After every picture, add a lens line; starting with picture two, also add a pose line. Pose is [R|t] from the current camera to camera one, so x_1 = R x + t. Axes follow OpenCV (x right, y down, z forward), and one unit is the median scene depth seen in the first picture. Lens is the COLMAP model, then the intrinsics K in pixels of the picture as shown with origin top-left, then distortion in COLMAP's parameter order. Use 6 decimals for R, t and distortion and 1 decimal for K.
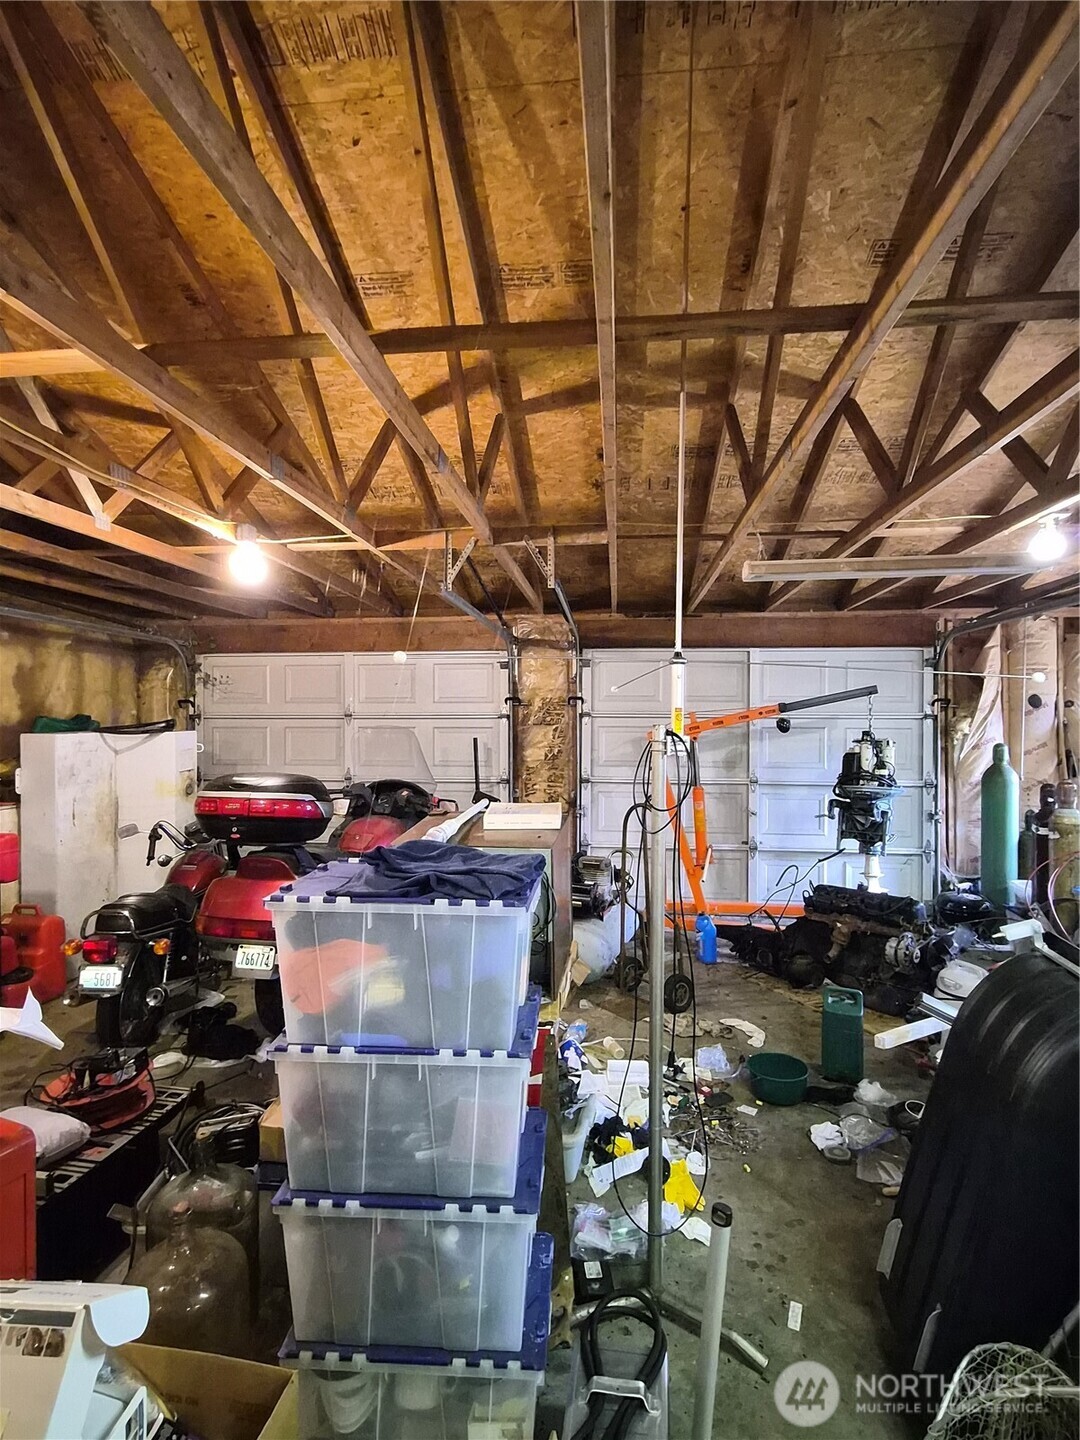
lens RADIAL K [[762.1, 0, 530.7], [0, 762.1, 715.2], [0, 0, 1]] dist [-0.003754, 0.001919]
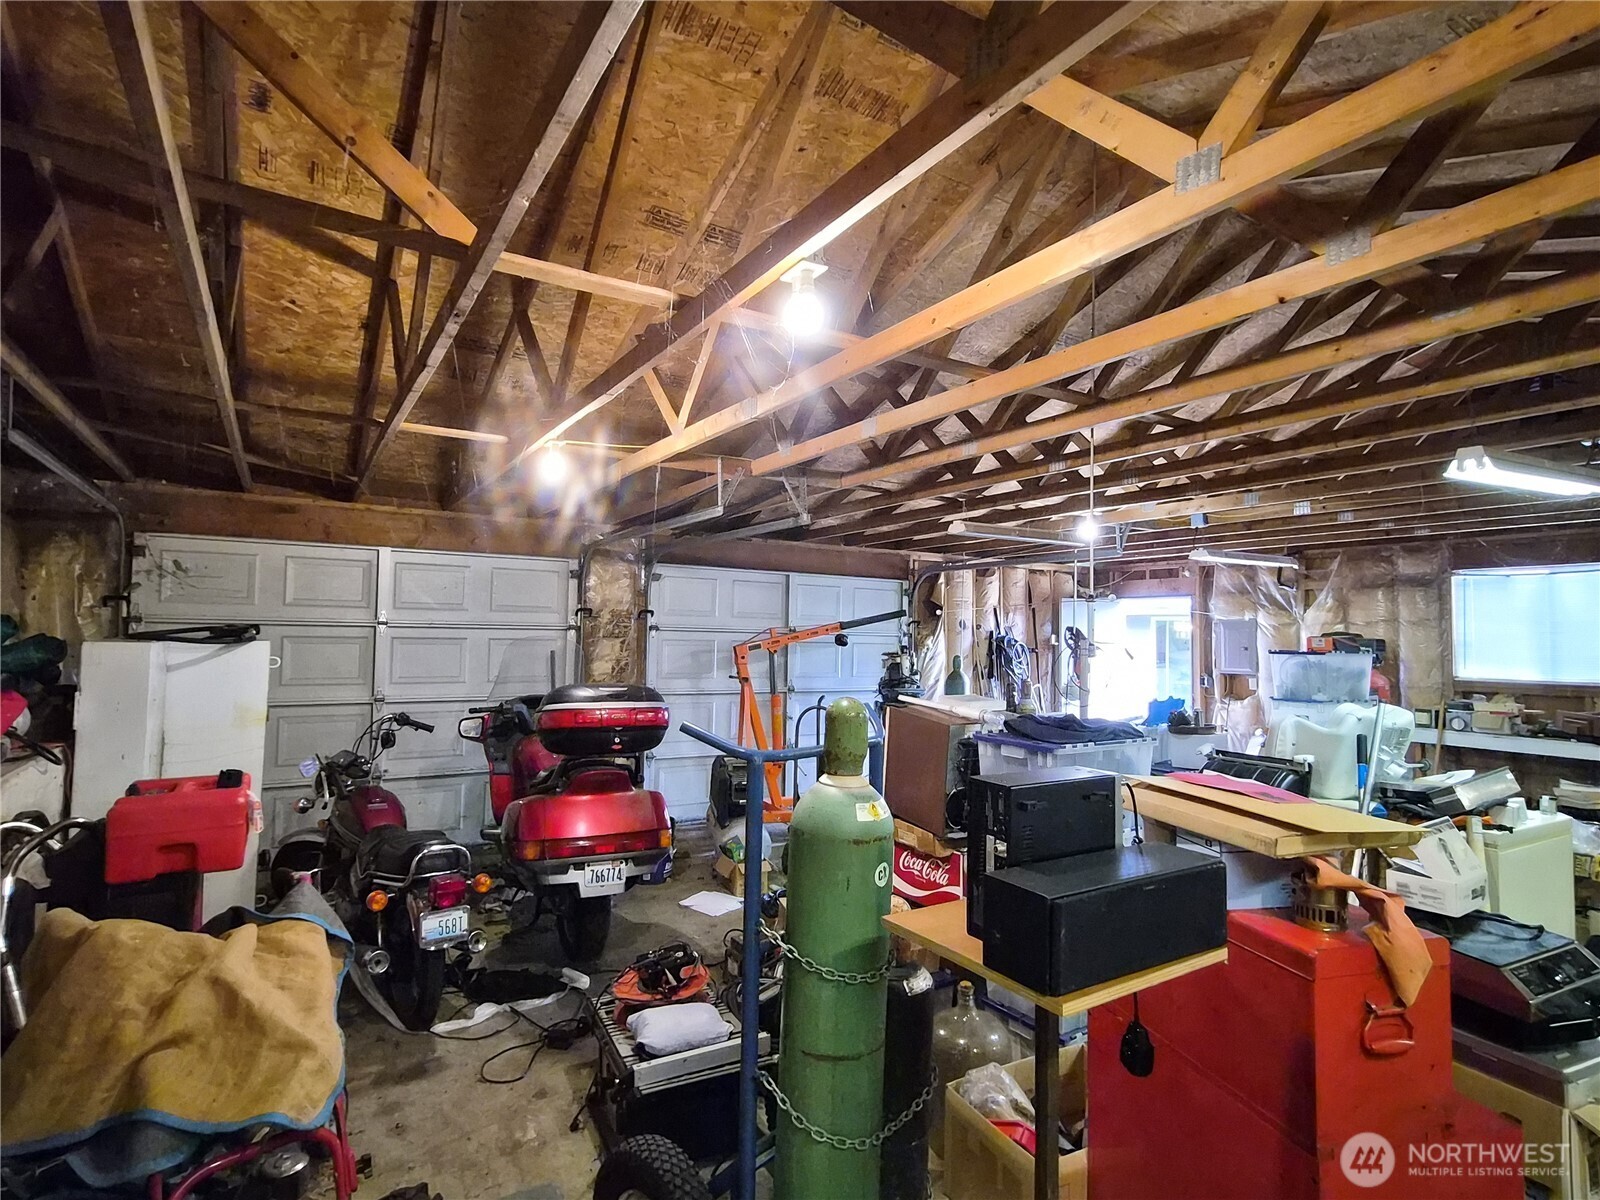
lens RADIAL K [[846.8, 0, 808.7], [0, 846.8, 581.9], [0, 0, 1]] dist [-0.003754, 0.001919]
pose [[0.780680, 0.052749, 0.622701, -0.473104], [-0.019066, 0.997978, -0.060635, 0.002830], [-0.624640, 0.035465, 0.780107, -0.013465]]
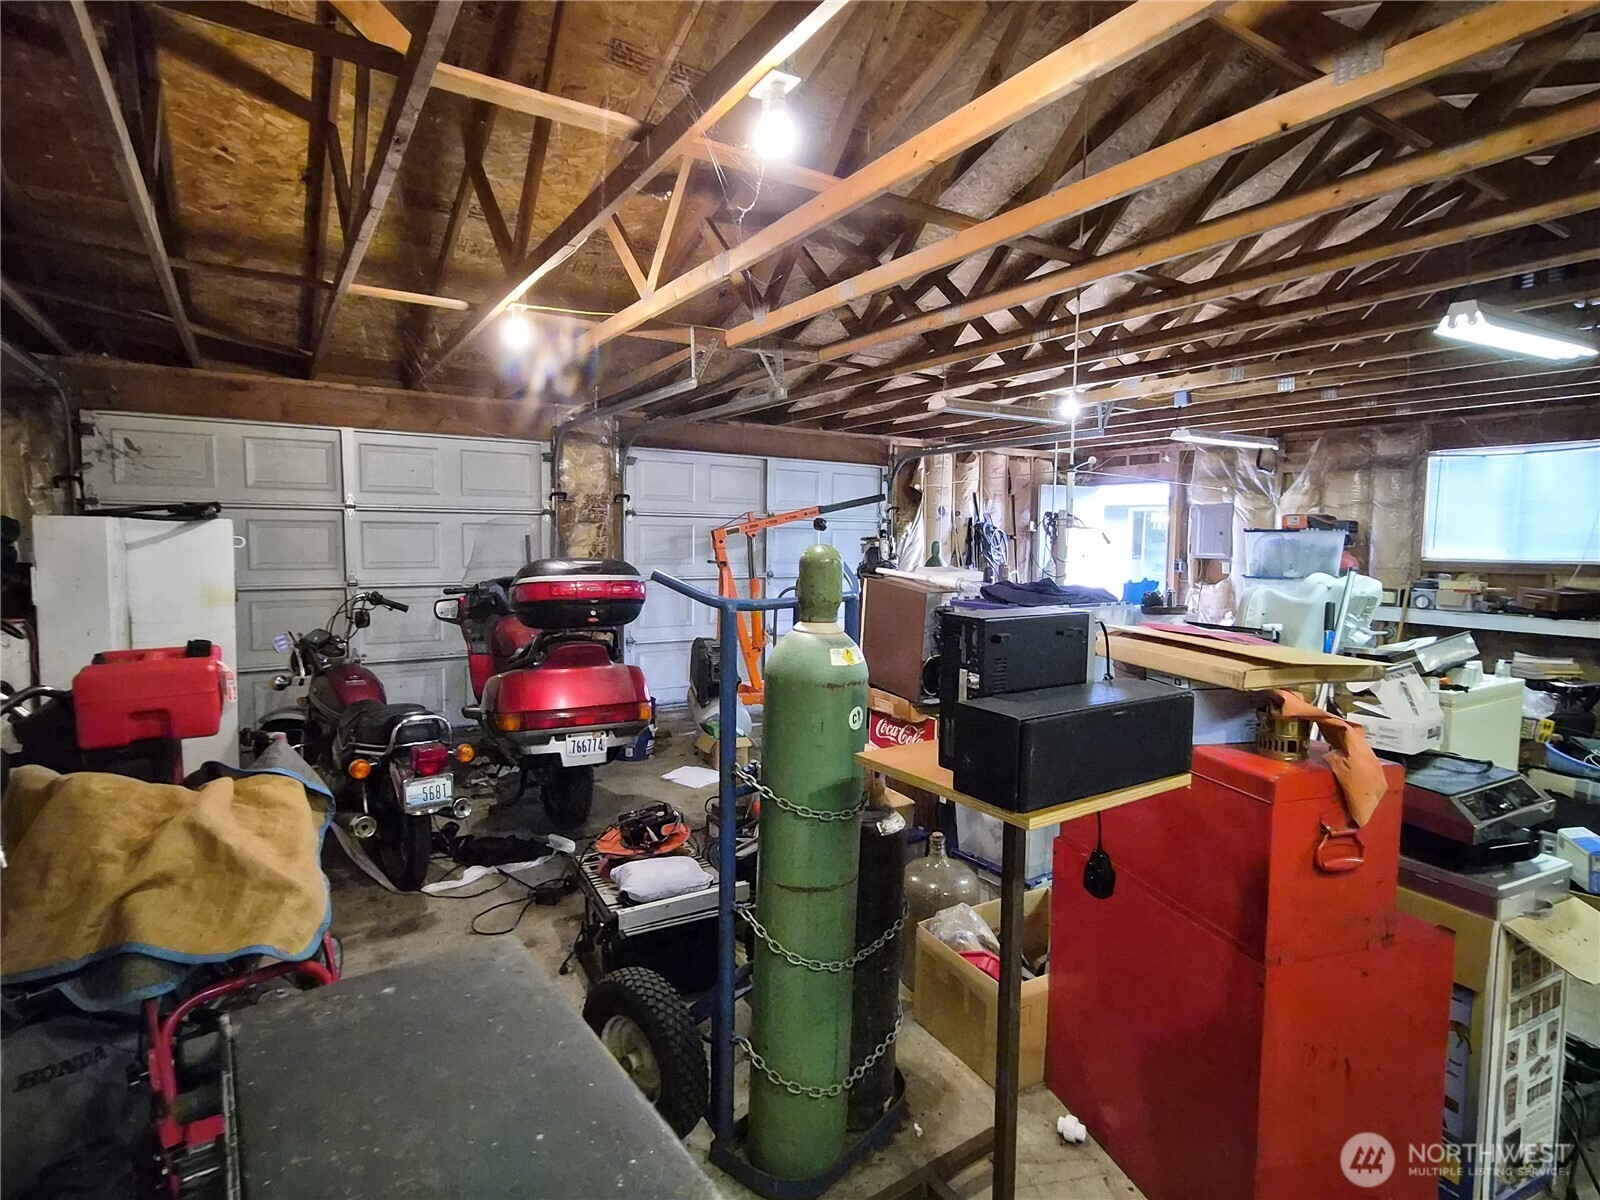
lens RADIAL K [[846.8, 0, 810.6], [0, 846.8, 587.5], [0, 0, 1]] dist [-0.003754, 0.001919]
pose [[0.764495, -0.030985, 0.643885, -0.466771], [-0.015399, 0.997681, 0.066293, 0.020297], [-0.644446, -0.060596, 0.762245, -0.009678]]
